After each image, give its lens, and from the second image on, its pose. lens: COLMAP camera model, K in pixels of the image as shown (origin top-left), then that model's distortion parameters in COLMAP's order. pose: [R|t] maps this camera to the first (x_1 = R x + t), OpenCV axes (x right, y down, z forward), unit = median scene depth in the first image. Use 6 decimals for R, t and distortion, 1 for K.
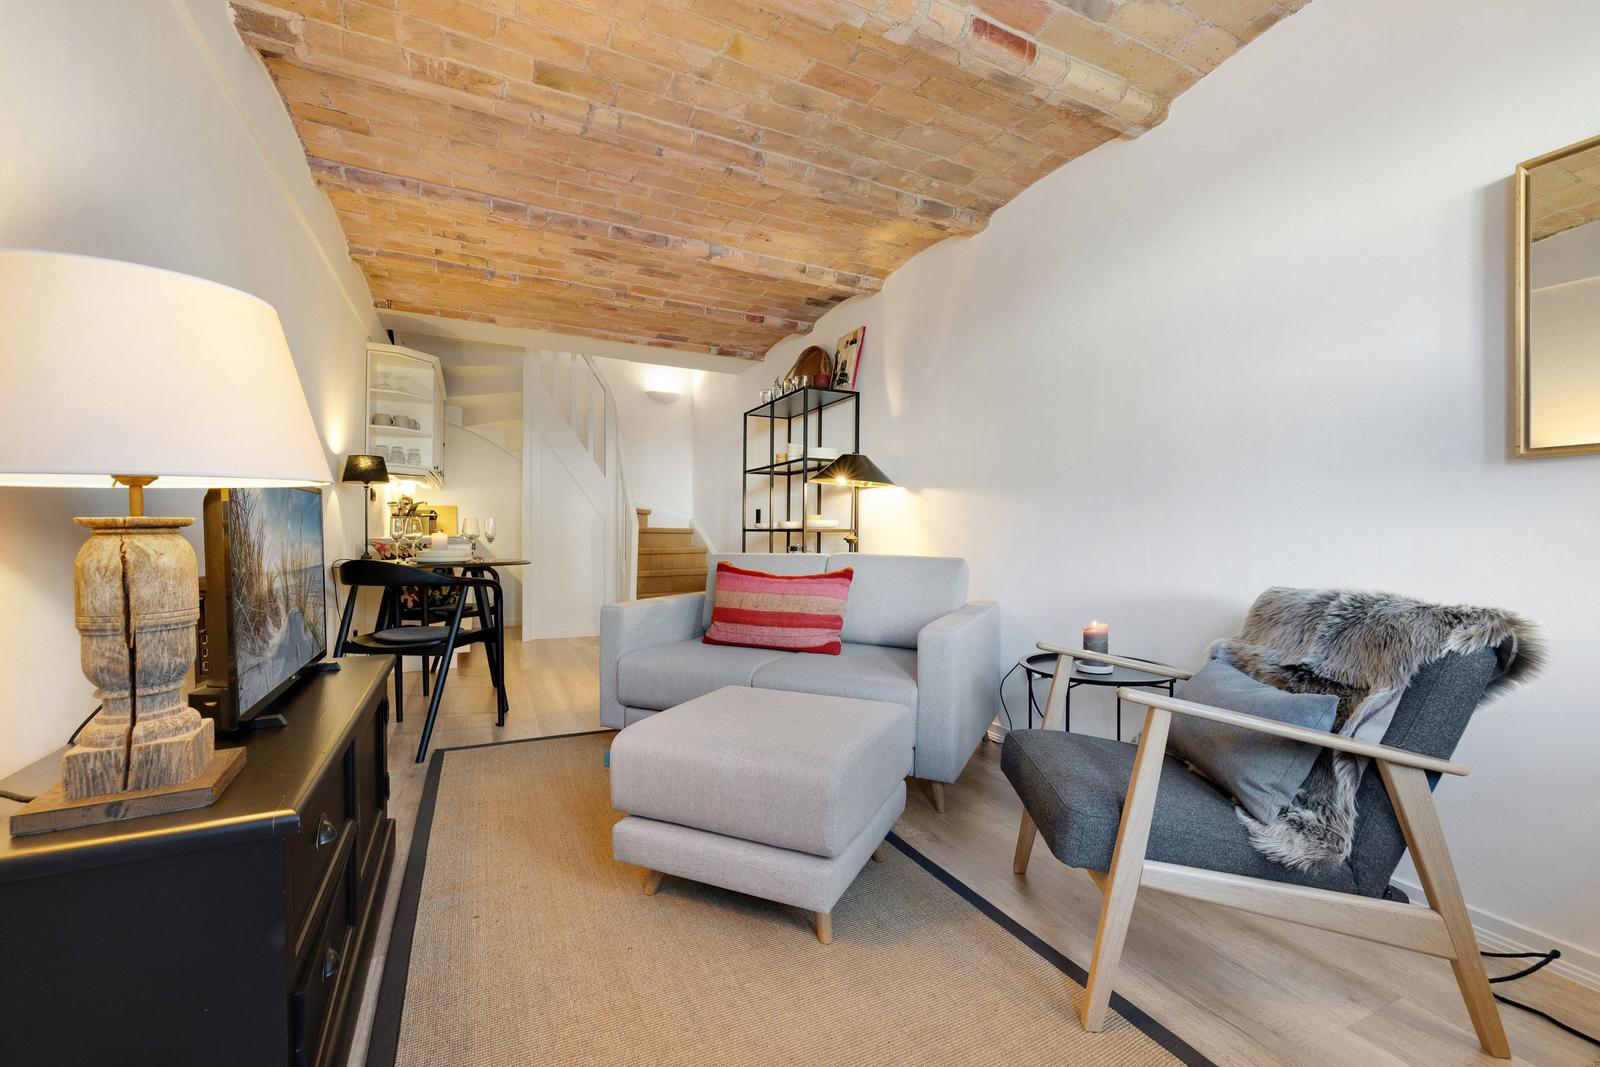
lens RADIAL K [[684.4, 0, 807.5], [0, 684.4, 533.5], [0, 0, 1]] dist [-0.000335, 0.000084]
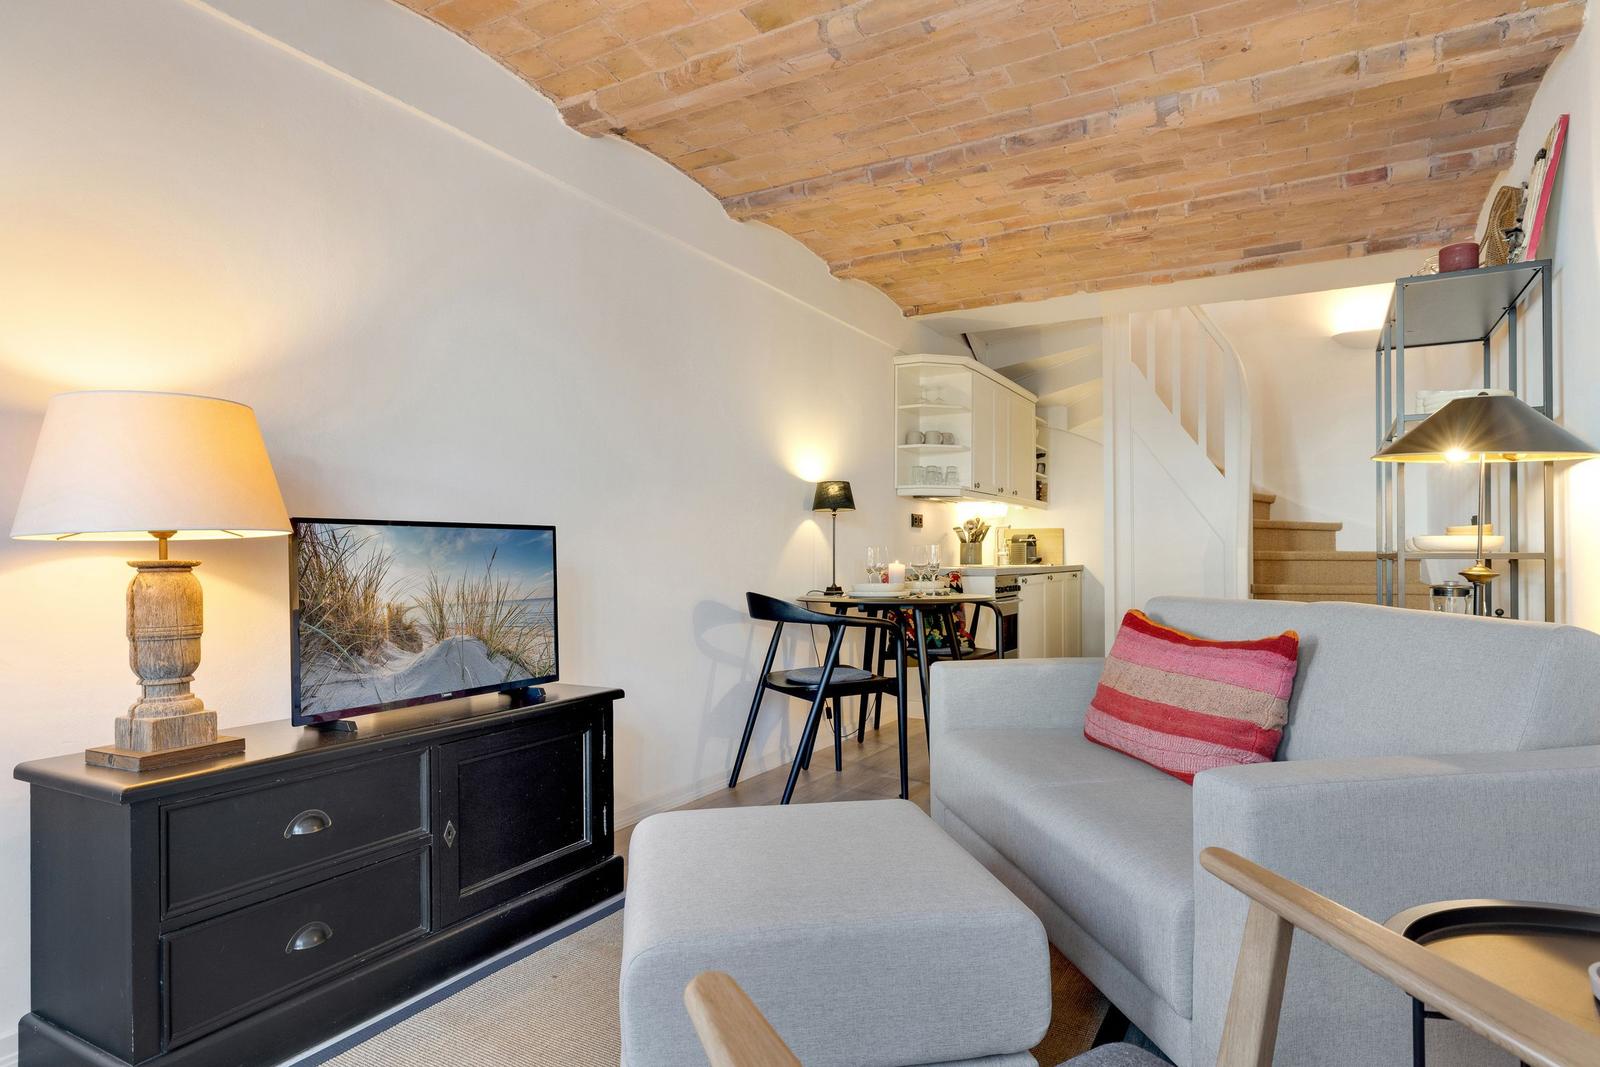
lens RADIAL K [[883.8, 0, 801.4], [0, 883.8, 545.3], [0, 0, 1]] dist [-0.004407, -0.000030]
pose [[0.554360, -0.019277, -0.832054, 0.313814], [0.006019, 0.999798, -0.019152, -0.002874], [0.832255, 0.005609, 0.554364, 0.263416]]
